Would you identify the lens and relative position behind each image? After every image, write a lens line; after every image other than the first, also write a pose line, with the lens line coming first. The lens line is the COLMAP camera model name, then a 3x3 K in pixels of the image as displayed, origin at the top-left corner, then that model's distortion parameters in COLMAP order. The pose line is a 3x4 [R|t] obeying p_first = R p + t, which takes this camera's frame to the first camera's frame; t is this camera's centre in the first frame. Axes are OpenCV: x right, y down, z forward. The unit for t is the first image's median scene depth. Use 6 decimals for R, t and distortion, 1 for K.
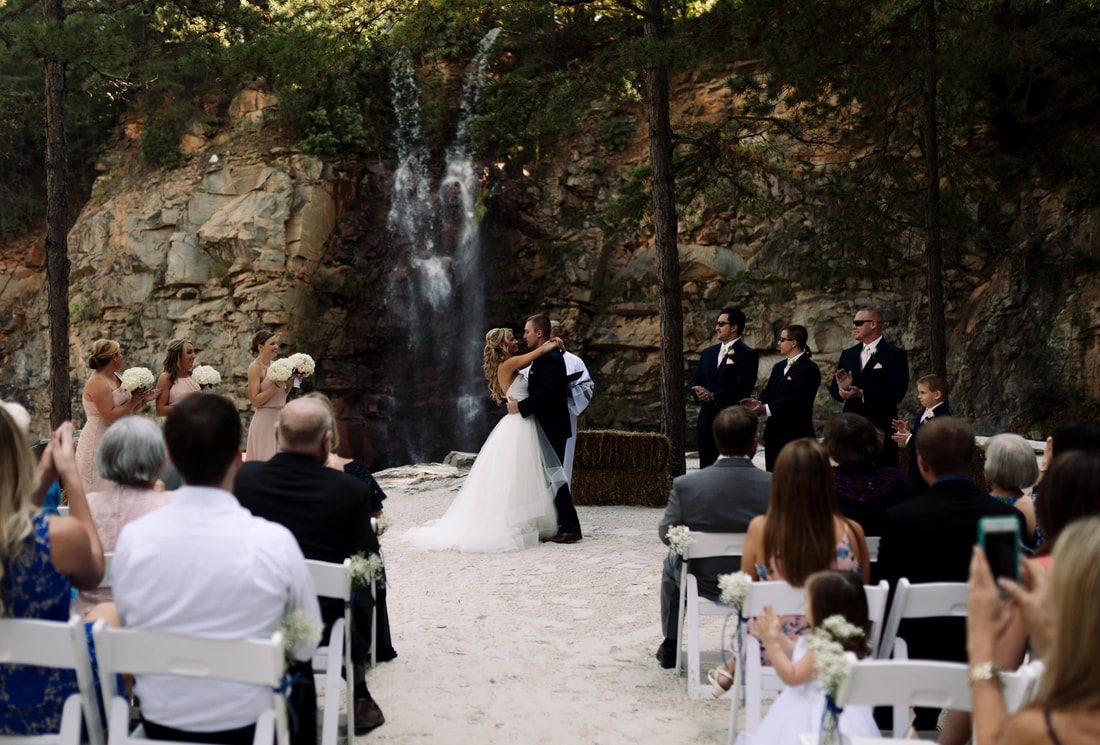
lens RADIAL K [[1172.8, 0, 500.5], [0, 1172.8, 396.4], [0, 0, 1]] dist [-0.004585, -0.006559]
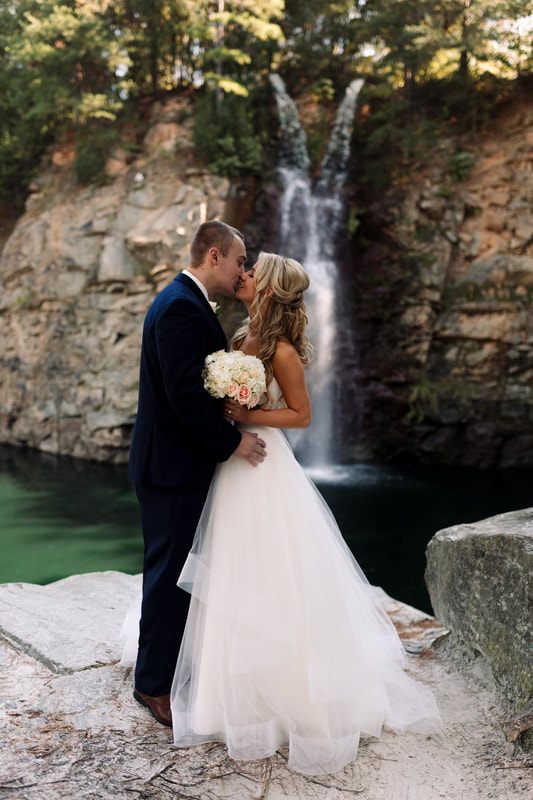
lens RADIAL K [[751.0, 0, 266.5], [0, 751.0, 400.0], [0, 0, 1]] dist [0.001425, -0.001110]
pose [[0.998993, 0.012321, 0.043146, -0.141022], [-0.014042, 0.999109, 0.039811, -0.005017], [-0.042617, -0.040377, 0.998275, 0.204902]]
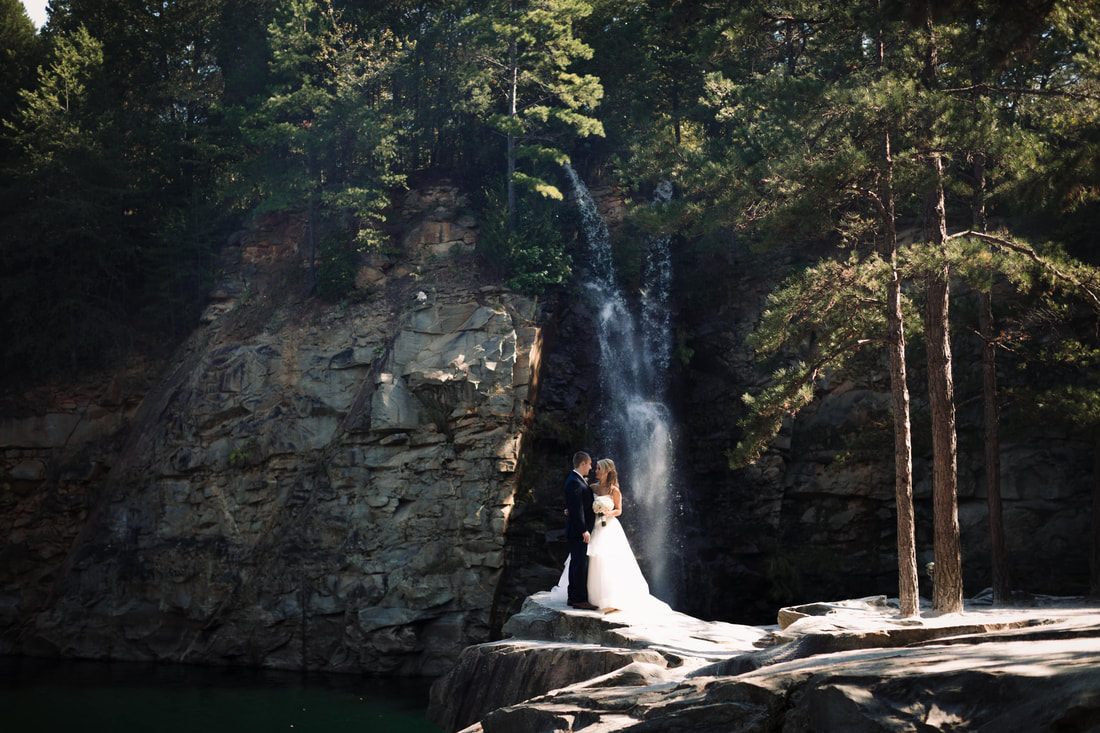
lens RADIAL K [[1587.6, 0, 550.0], [0, 1587.6, 366.5], [0, 0, 1]] dist [0.030958, 0.055800]
pose [[0.962721, 0.015807, 0.270036, -0.478966], [0.018415, 0.992145, -0.123729, 0.011638], [-0.269870, 0.124090, 0.954867, -0.225453]]
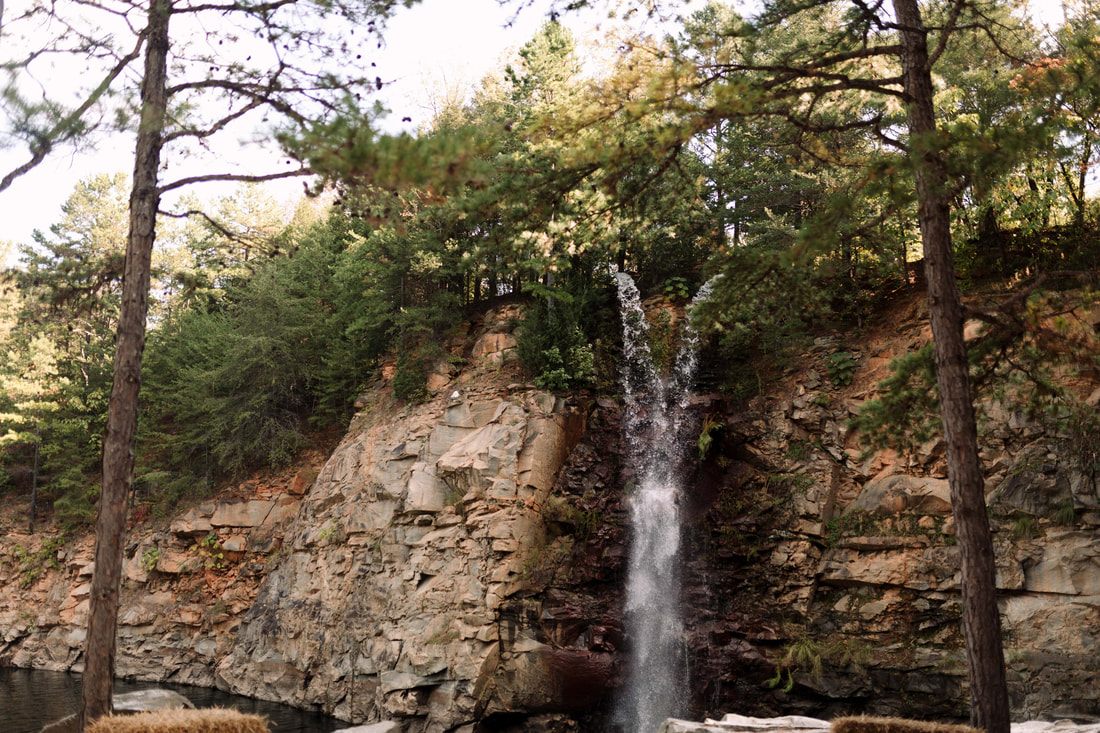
lens RADIAL K [[1032.6, 0, 550.0], [0, 1032.6, 366.5], [0, 0, 1]] dist [0.001425, -0.001110]
pose [[0.985924, -0.010056, -0.166890, -0.001105], [-0.030244, 0.970995, -0.237180, -0.005893], [0.164434, 0.238889, 0.957023, 0.102031]]
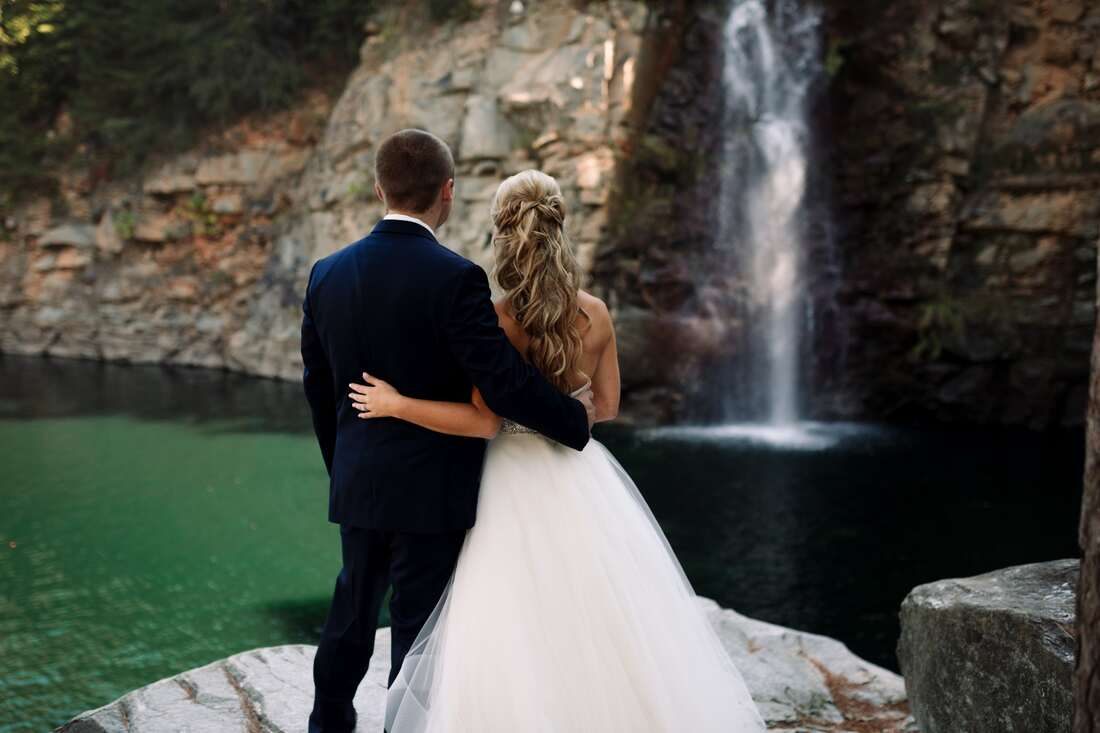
lens RADIAL K [[1080.9, 0, 550.0], [0, 1080.9, 366.5], [0, 0, 1]] dist [-0.000970, 0.006205]
pose [[0.994778, 0.010136, -0.101553, -0.136915], [-0.001664, 0.996535, 0.083159, -0.009622], [0.102044, -0.082555, 0.991348, 0.207724]]
